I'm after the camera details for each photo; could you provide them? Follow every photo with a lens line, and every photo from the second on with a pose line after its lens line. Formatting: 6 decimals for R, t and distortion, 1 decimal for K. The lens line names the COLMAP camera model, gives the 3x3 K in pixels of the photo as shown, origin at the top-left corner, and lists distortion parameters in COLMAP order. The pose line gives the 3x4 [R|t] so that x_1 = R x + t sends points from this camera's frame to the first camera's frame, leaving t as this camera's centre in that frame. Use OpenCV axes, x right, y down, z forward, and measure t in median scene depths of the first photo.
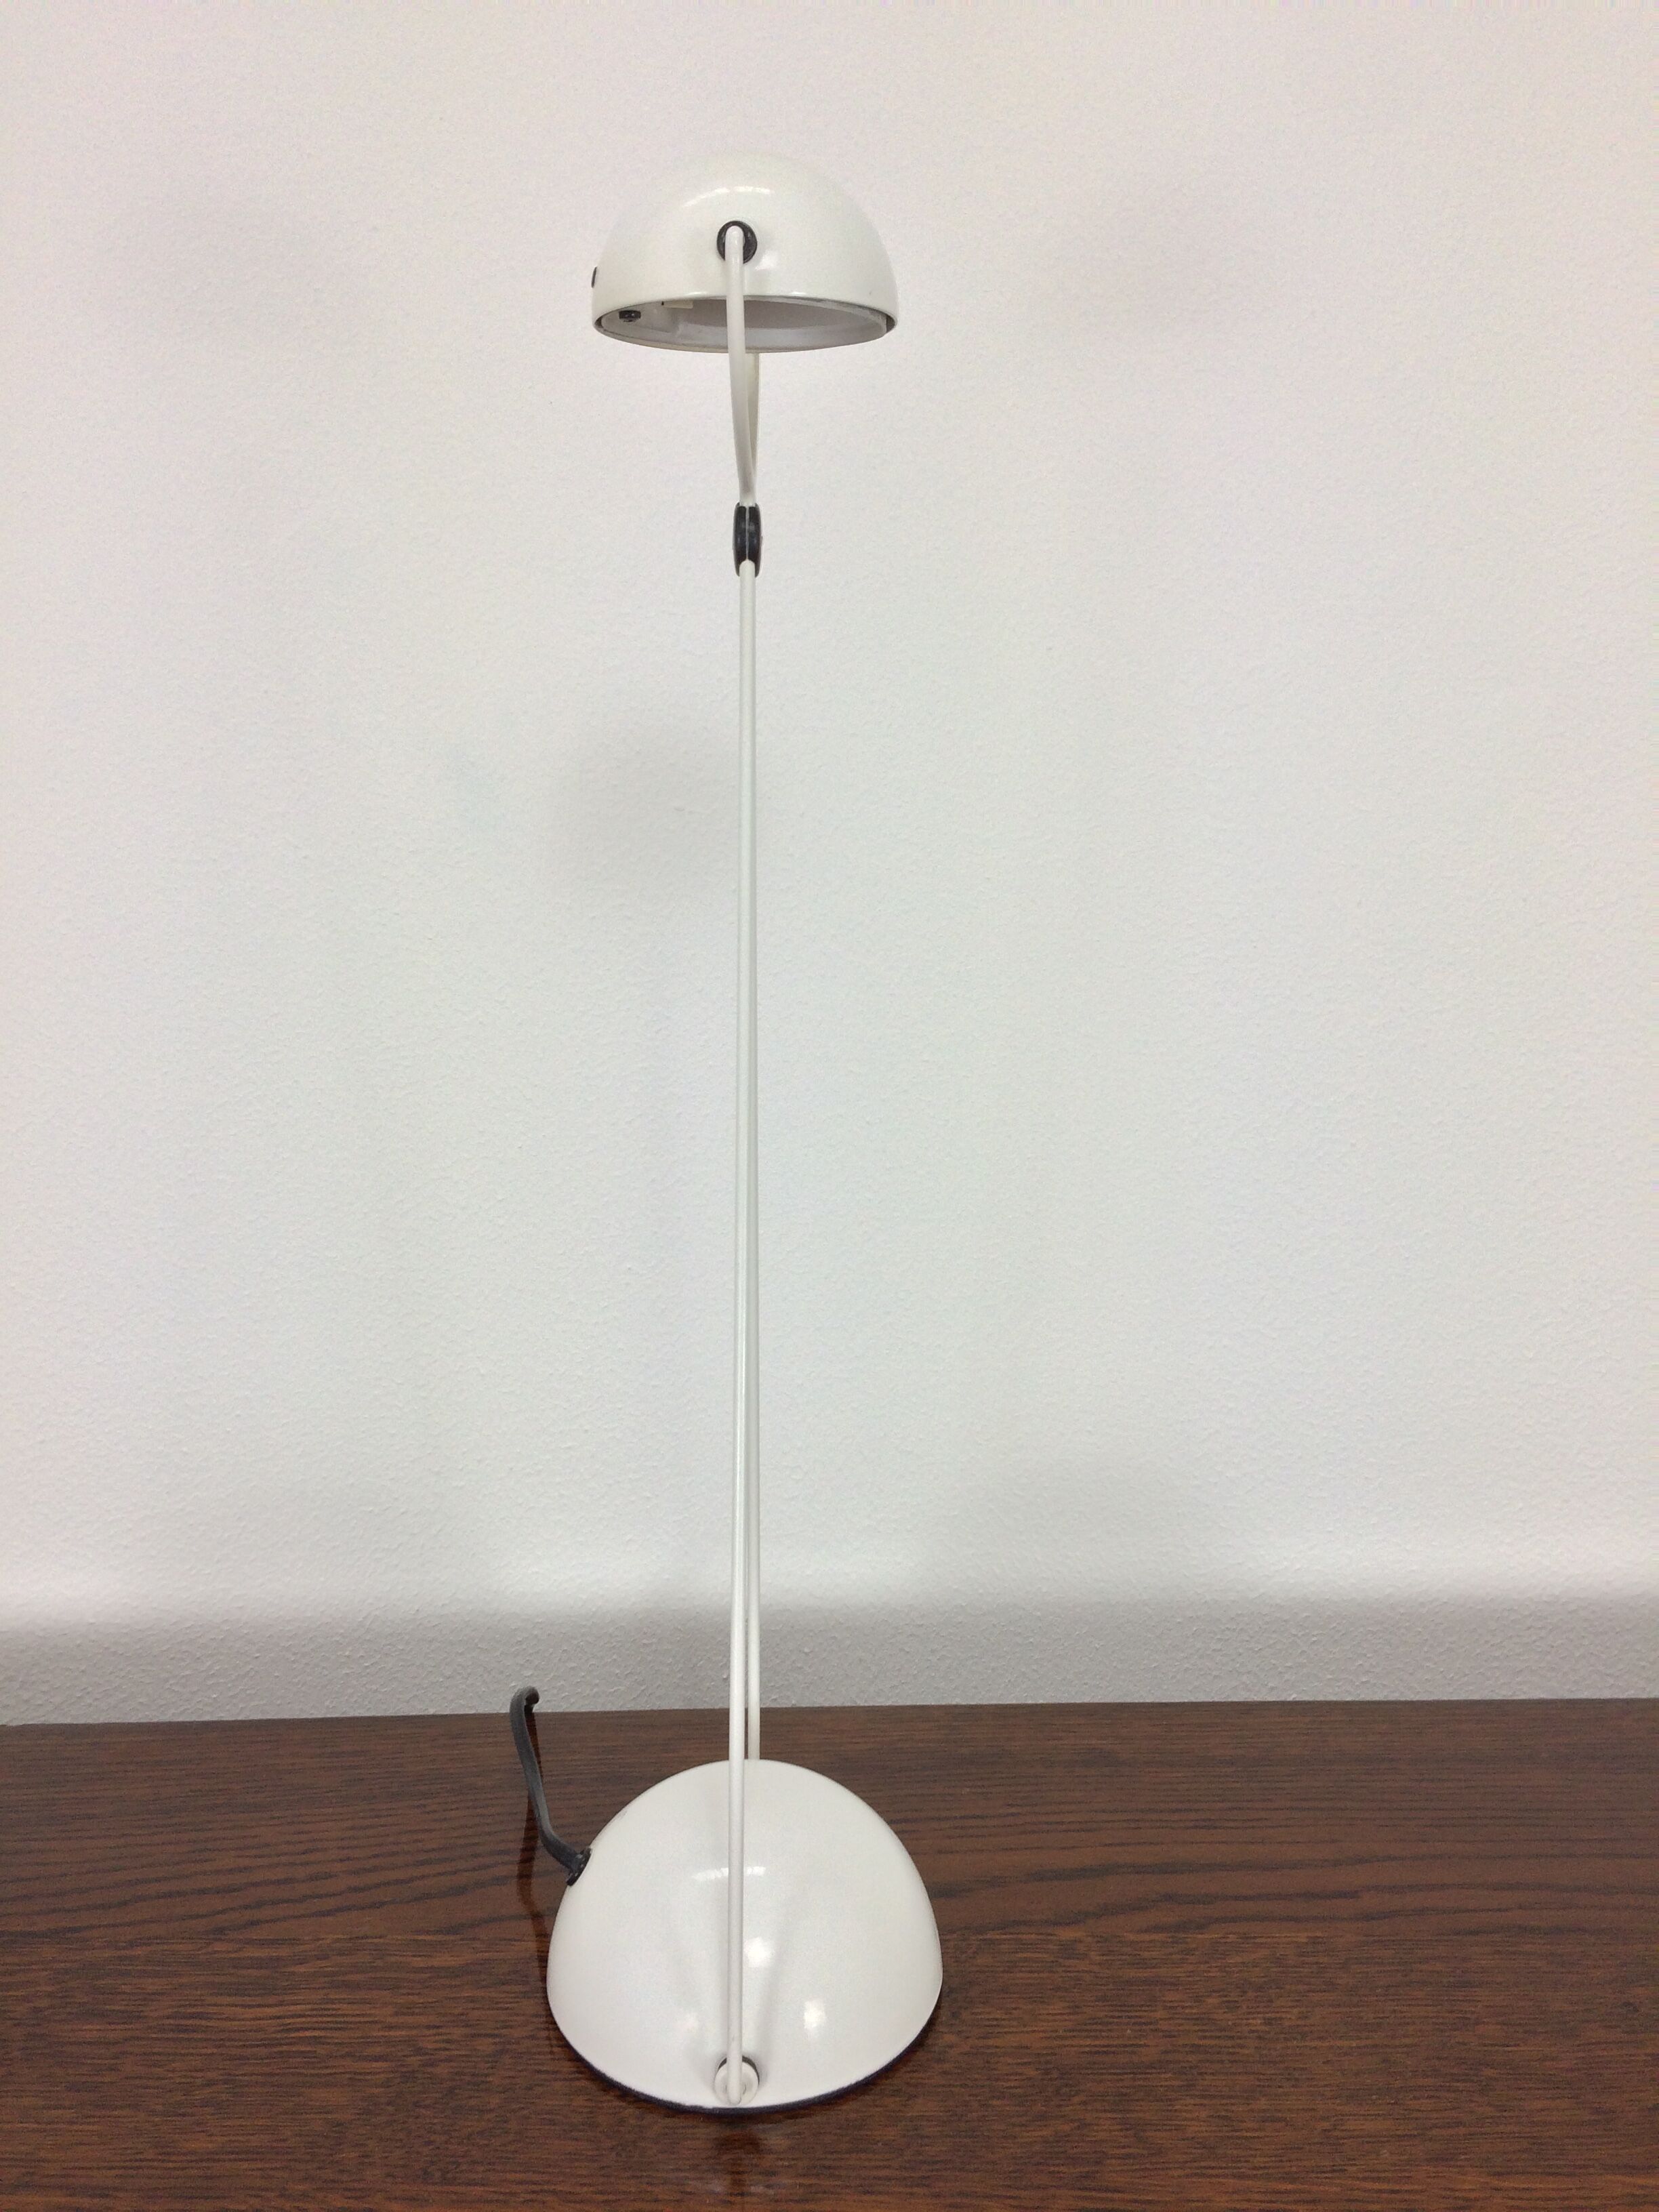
lens RADIAL K [[1889.1, 0, 833.6], [0, 1889.1, 1094.1], [0, 0, 1]] dist [0.090476, -0.120801]
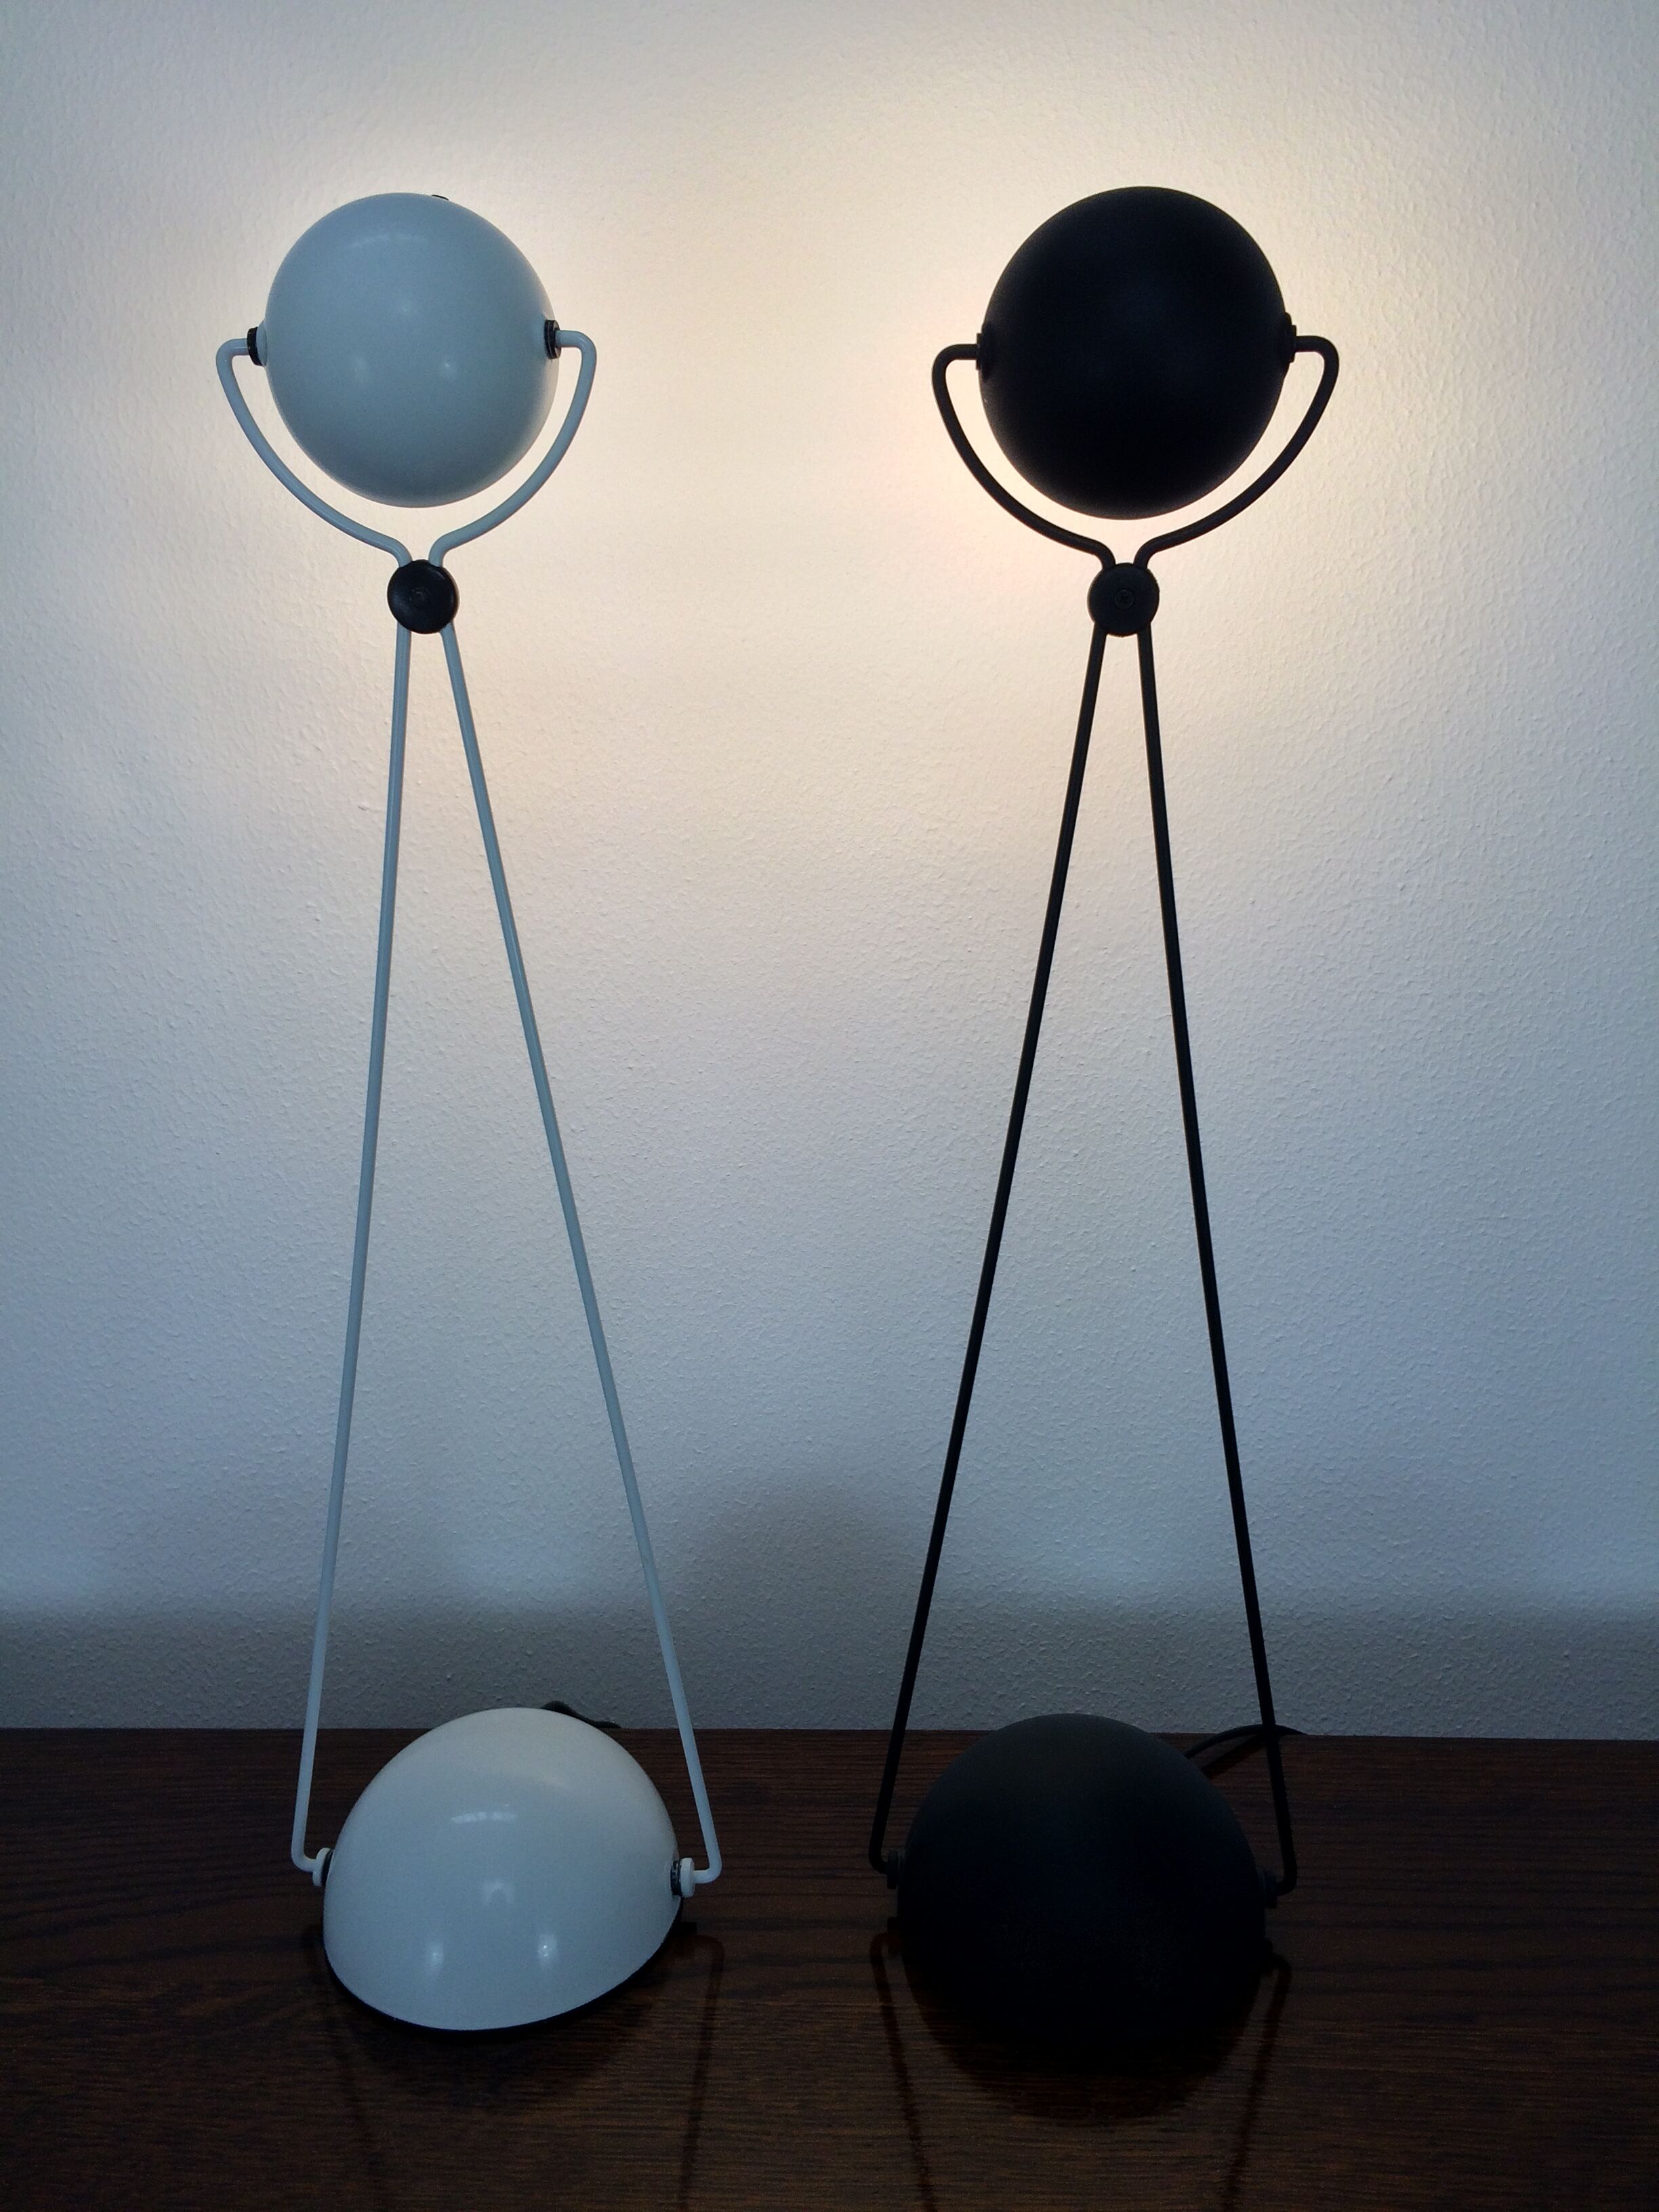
lens RADIAL K [[1889.1, 0, 836.0], [0, 1889.1, 1089.0], [0, 0, 1]] dist [0.090476, -0.120801]
pose [[0.998431, 0.006118, -0.055659, 0.270793], [-0.001988, 0.997259, 0.073960, -0.102558], [0.055959, -0.073733, 0.995707, 0.050369]]
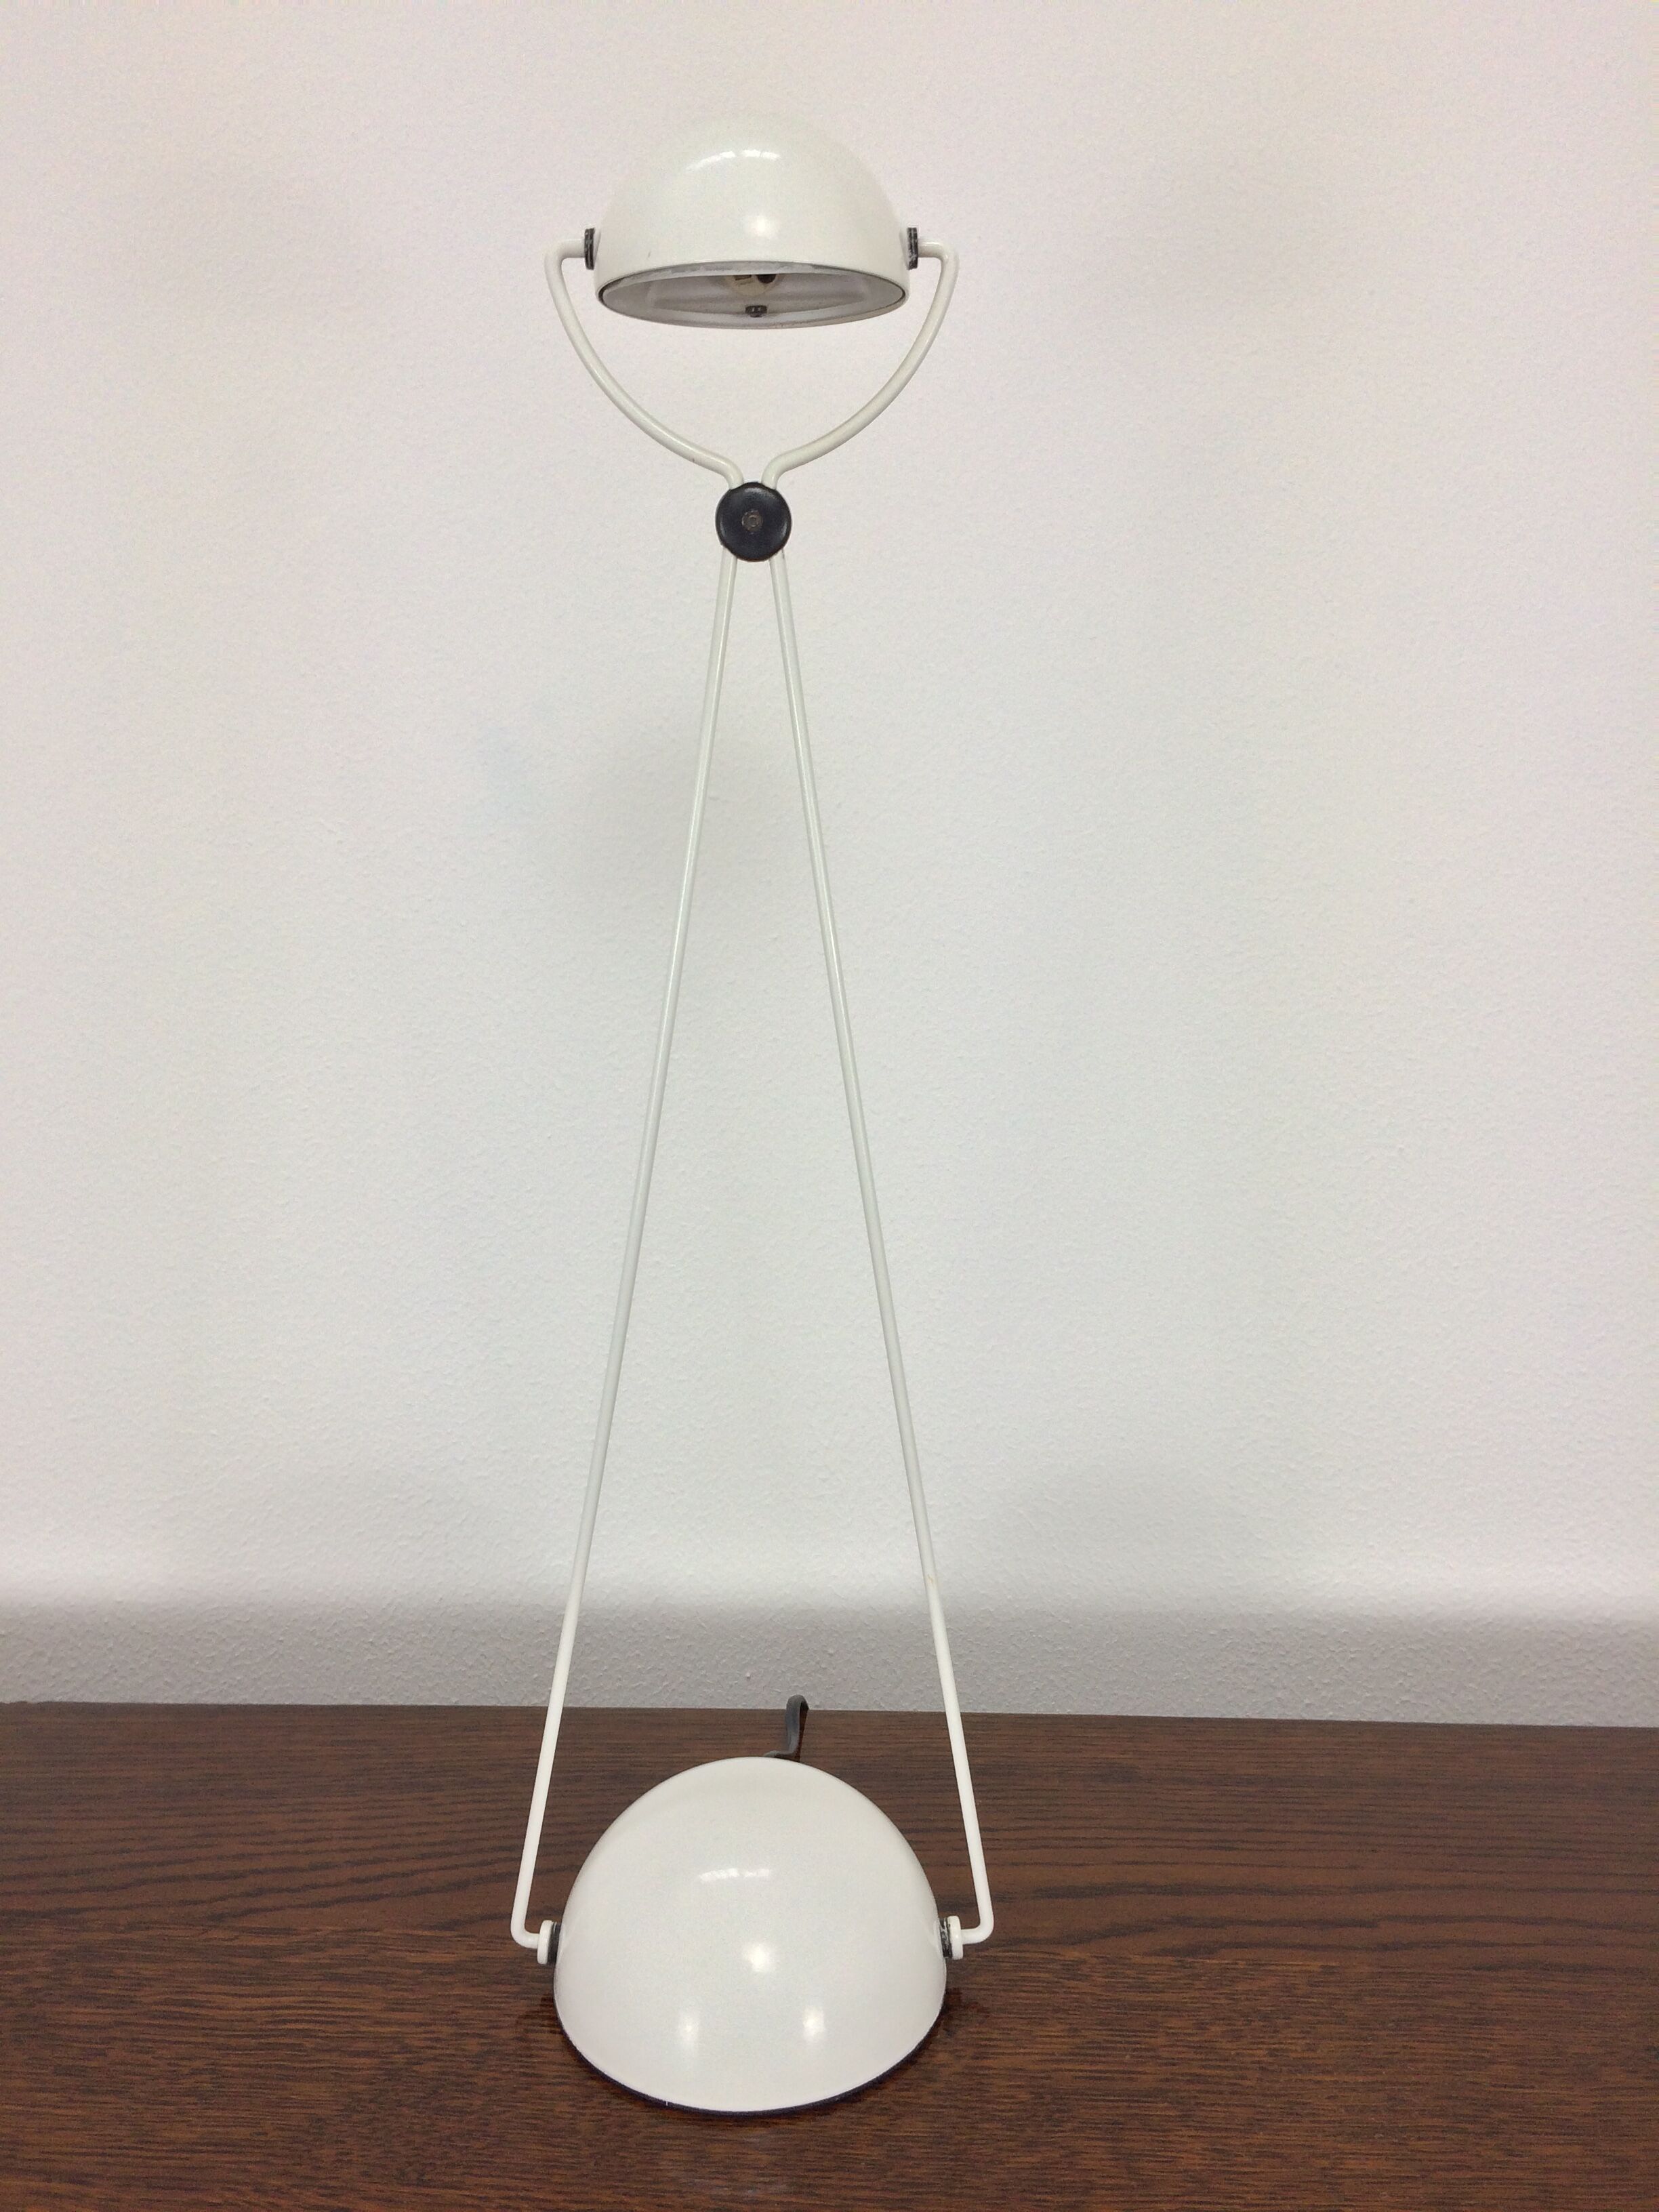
lens RADIAL K [[1889.1, 0, 836.1], [0, 1889.1, 1103.3], [0, 0, 1]] dist [0.090476, -0.120801]
pose [[0.998810, 0.017664, -0.045470, 0.038146], [-0.017233, 0.999803, 0.009858, -0.002158], [0.045635, -0.009062, 0.998917, 0.022882]]
